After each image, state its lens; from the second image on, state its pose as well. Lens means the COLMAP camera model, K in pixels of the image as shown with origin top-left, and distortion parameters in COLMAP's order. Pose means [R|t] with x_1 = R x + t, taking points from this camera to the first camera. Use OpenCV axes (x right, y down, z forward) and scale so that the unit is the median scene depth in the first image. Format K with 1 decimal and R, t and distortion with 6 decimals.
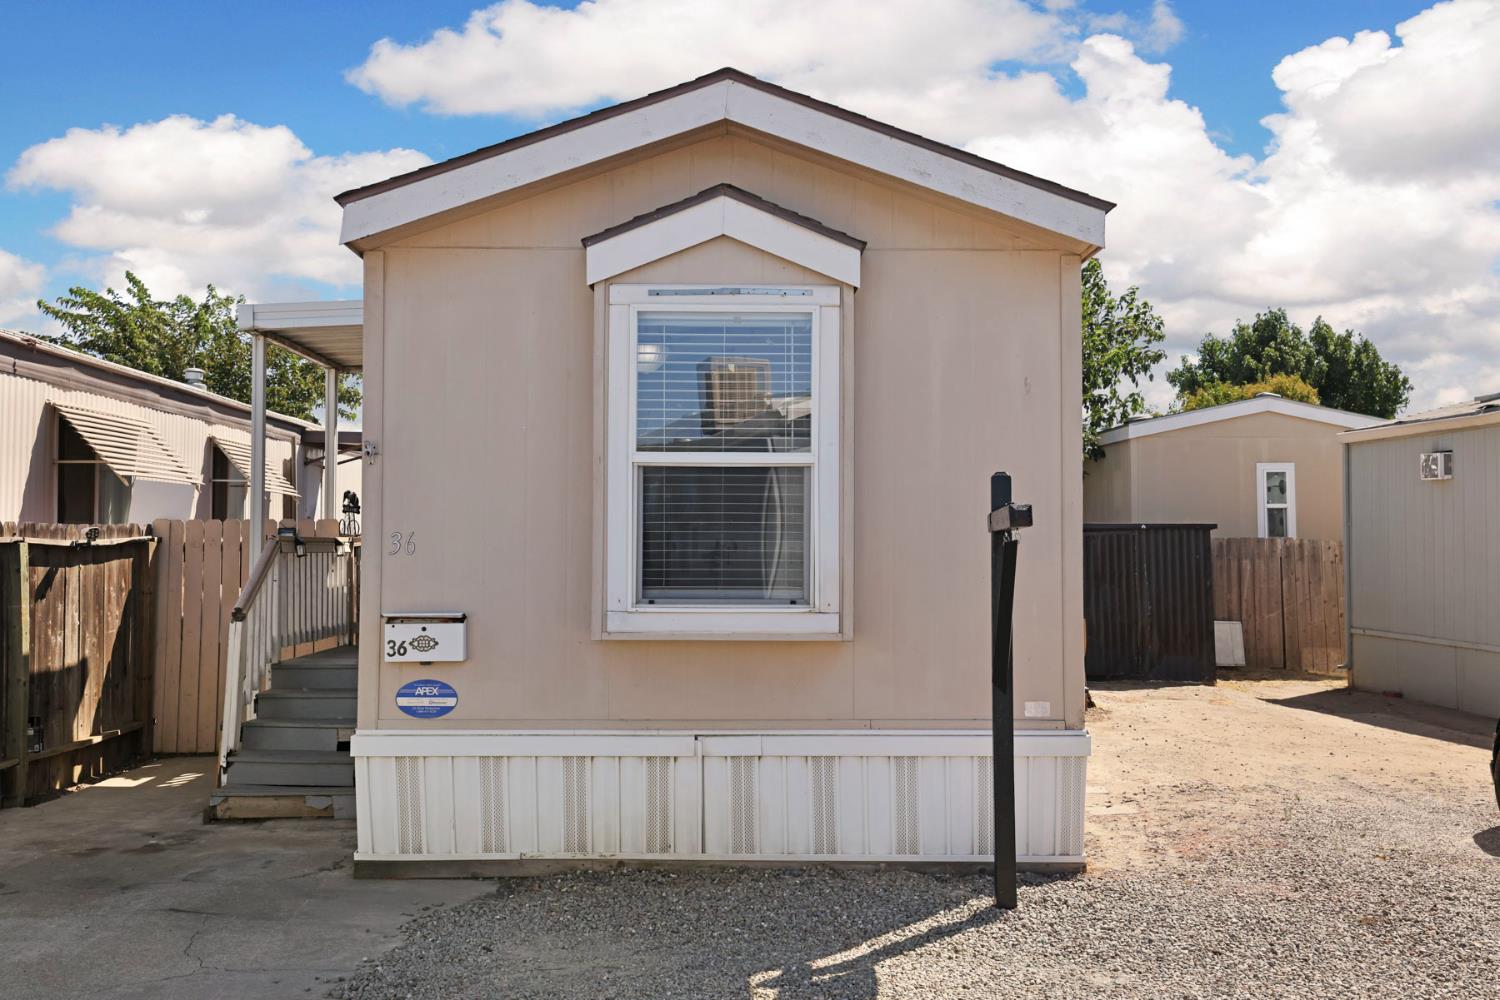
lens RADIAL K [[1412.0, 0, 750.0], [0, 1412.0, 500.0], [0, 0, 1]] dist [0.065605, 0.010061]
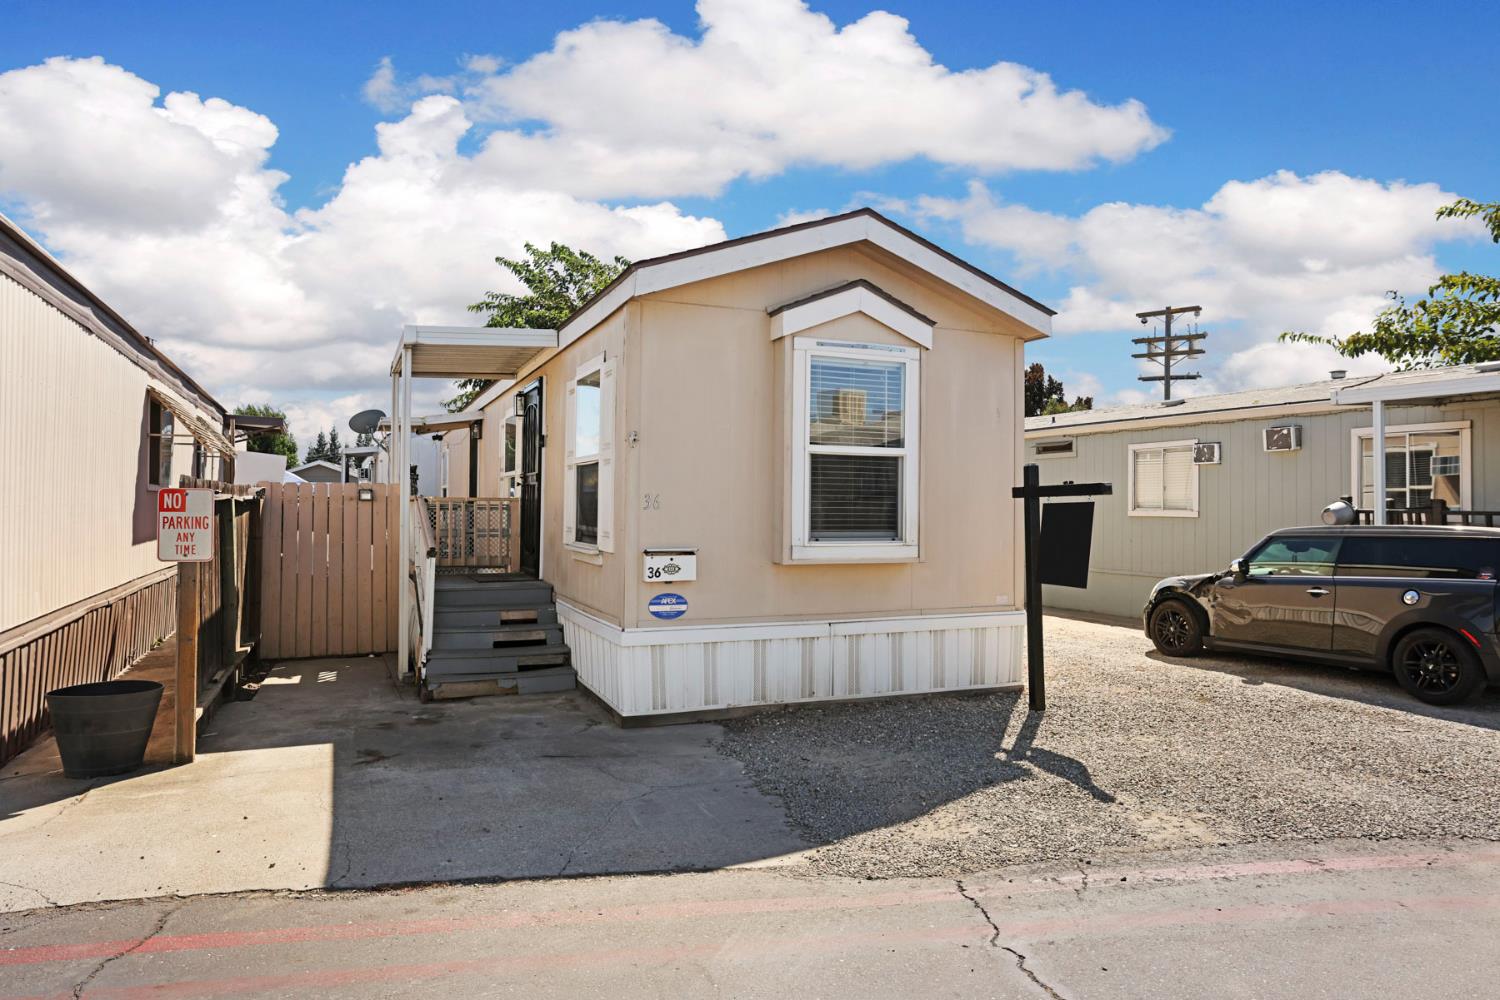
lens RADIAL K [[925.0, 0, 750.0], [0, 925.0, 500.0], [0, 0, 1]] dist [-0.002293, 0.000438]
pose [[0.924877, 0.007994, 0.380182, -0.519942], [-0.016924, 0.999654, 0.020153, 0.007745], [-0.379889, -0.025073, 0.924692, 0.071838]]
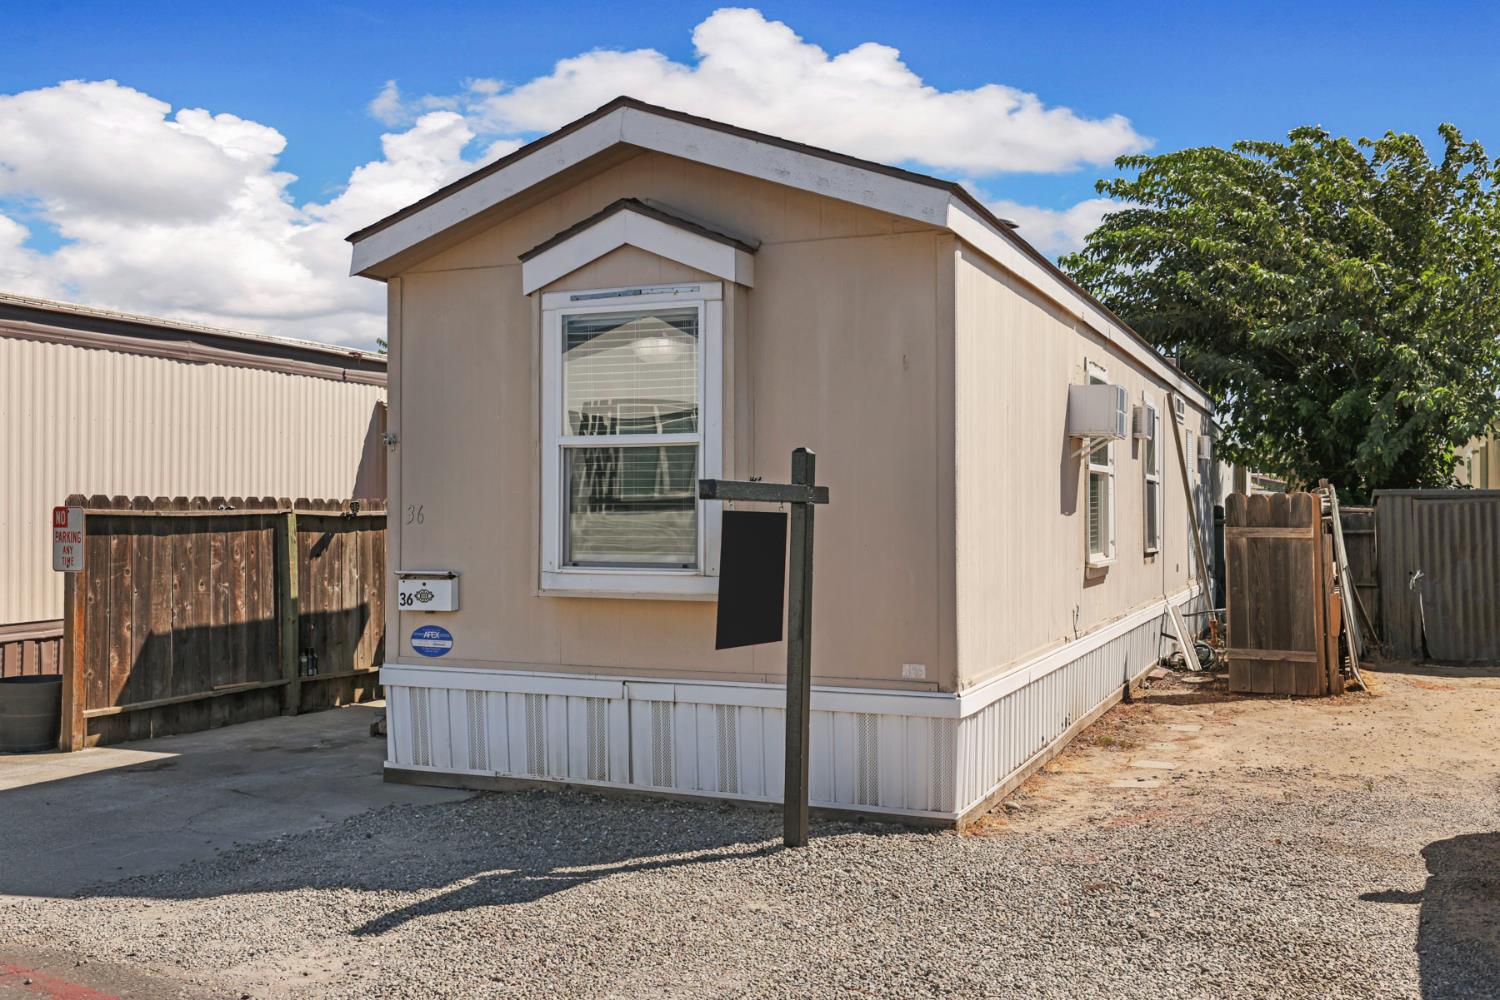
lens RADIAL K [[1412.0, 0, 750.0], [0, 1412.0, 500.0], [0, 0, 1]] dist [0.065605, 0.010061]
pose [[0.913004, -0.005559, -0.407912, 0.525422], [0.014409, 0.999723, 0.018628, -0.000688], [0.407695, -0.022885, 0.912831, -0.003986]]
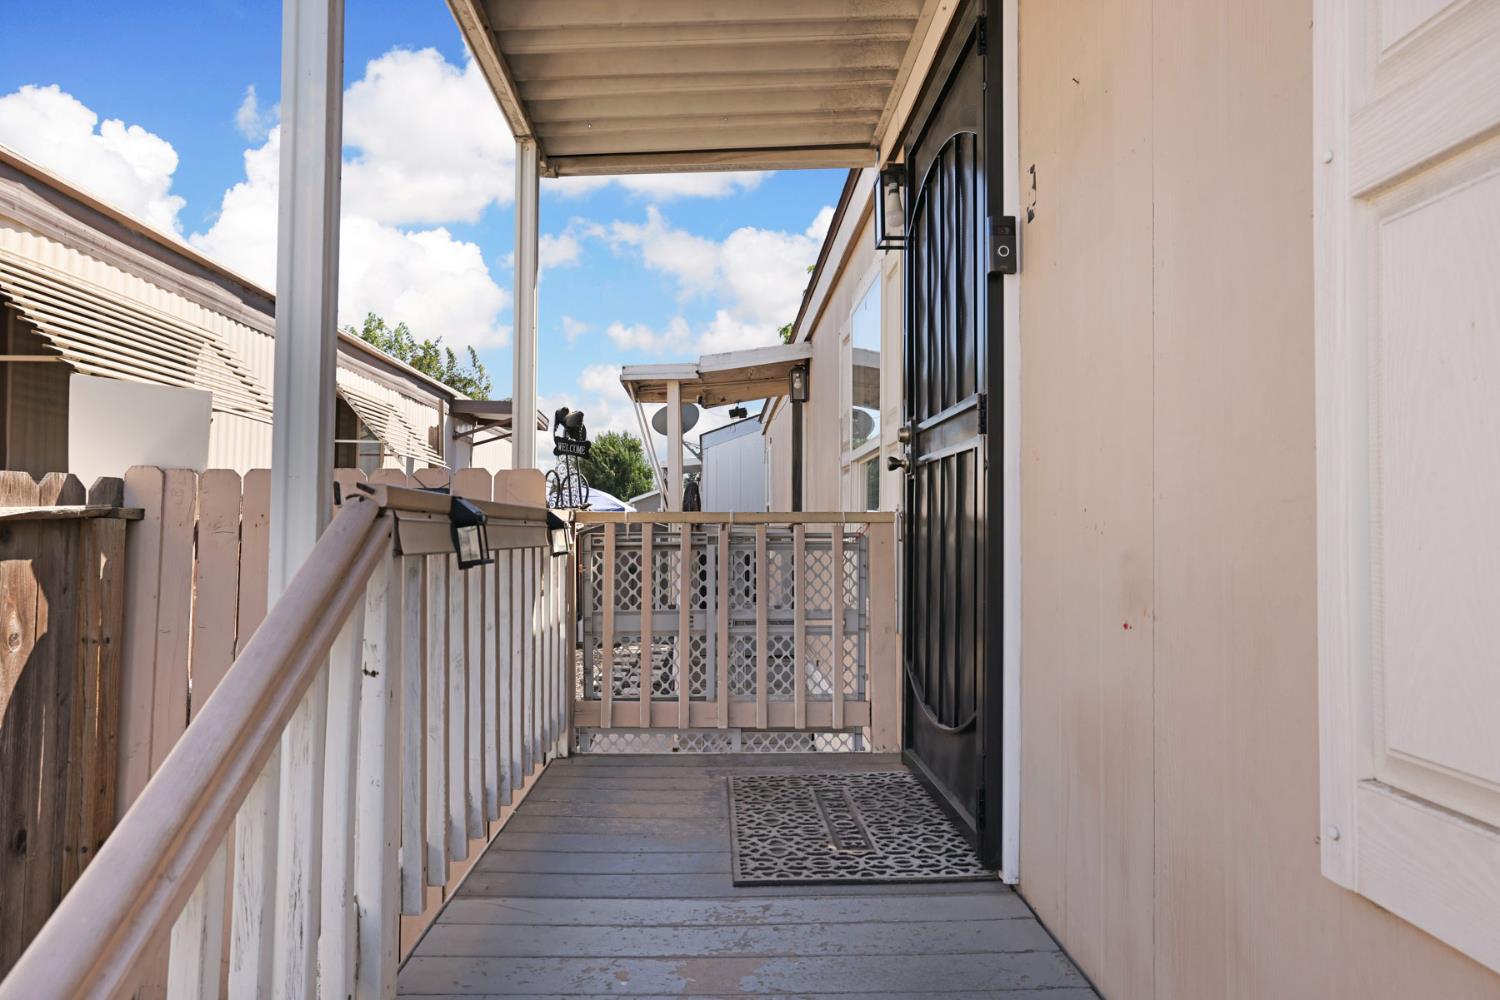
lens RADIAL K [[925.0, 0, 750.0], [0, 925.0, 500.0], [0, 0, 1]] dist [-0.002293, 0.000438]
pose [[0.999898, 0.004577, 0.013510, -0.372518], [-0.004525, 0.999982, -0.003870, 0.038588], [-0.013528, 0.003808, 0.999901, 1.153695]]
